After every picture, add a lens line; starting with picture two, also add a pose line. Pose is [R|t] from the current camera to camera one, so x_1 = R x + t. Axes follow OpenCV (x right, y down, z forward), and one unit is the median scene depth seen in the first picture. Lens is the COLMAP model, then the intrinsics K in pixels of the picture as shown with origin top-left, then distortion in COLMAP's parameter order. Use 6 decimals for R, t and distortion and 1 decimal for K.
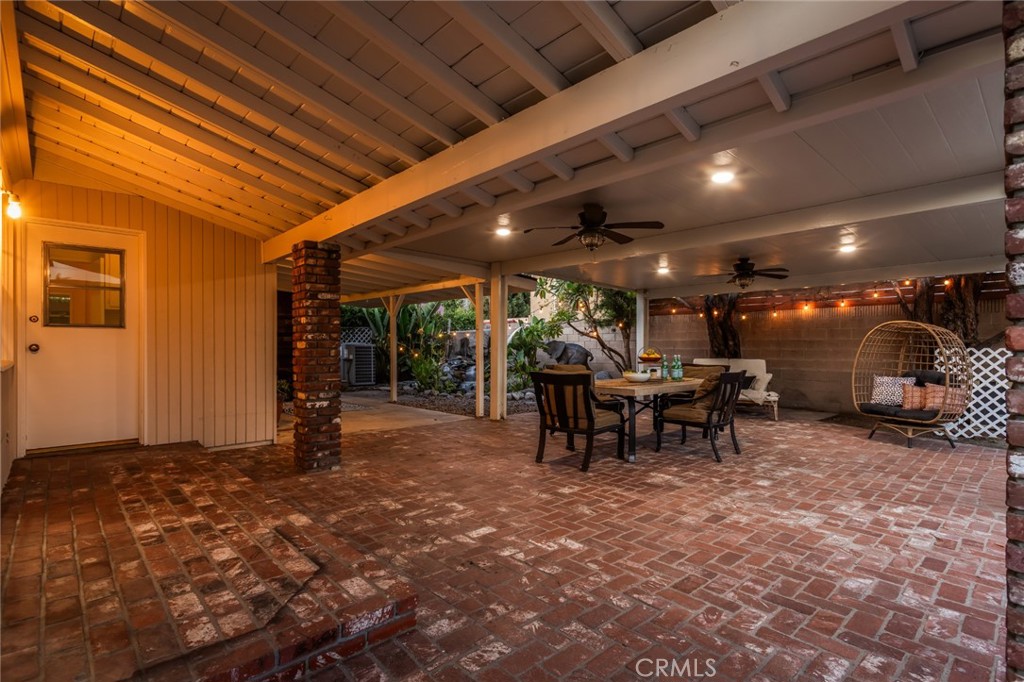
lens RADIAL K [[514.3, 0, 510.0], [0, 514.3, 341.8], [0, 0, 1]] dist [0.000064, 0.001803]
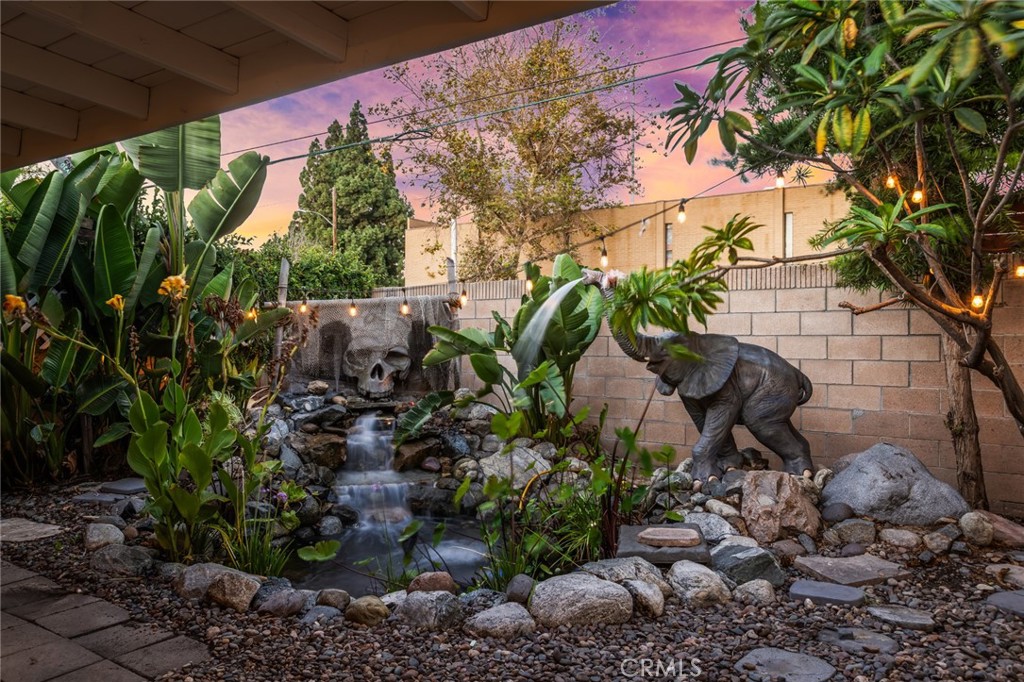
lens RADIAL K [[754.0, 0, 514.6], [0, 754.0, 340.0], [0, 0, 1]] dist [0.009582, 0.001507]
pose [[0.975945, 0.011221, 0.217728, -0.088087], [-0.010856, 0.999937, -0.002870, 0.003283], [-0.217747, 0.000437, 0.976005, 0.573976]]
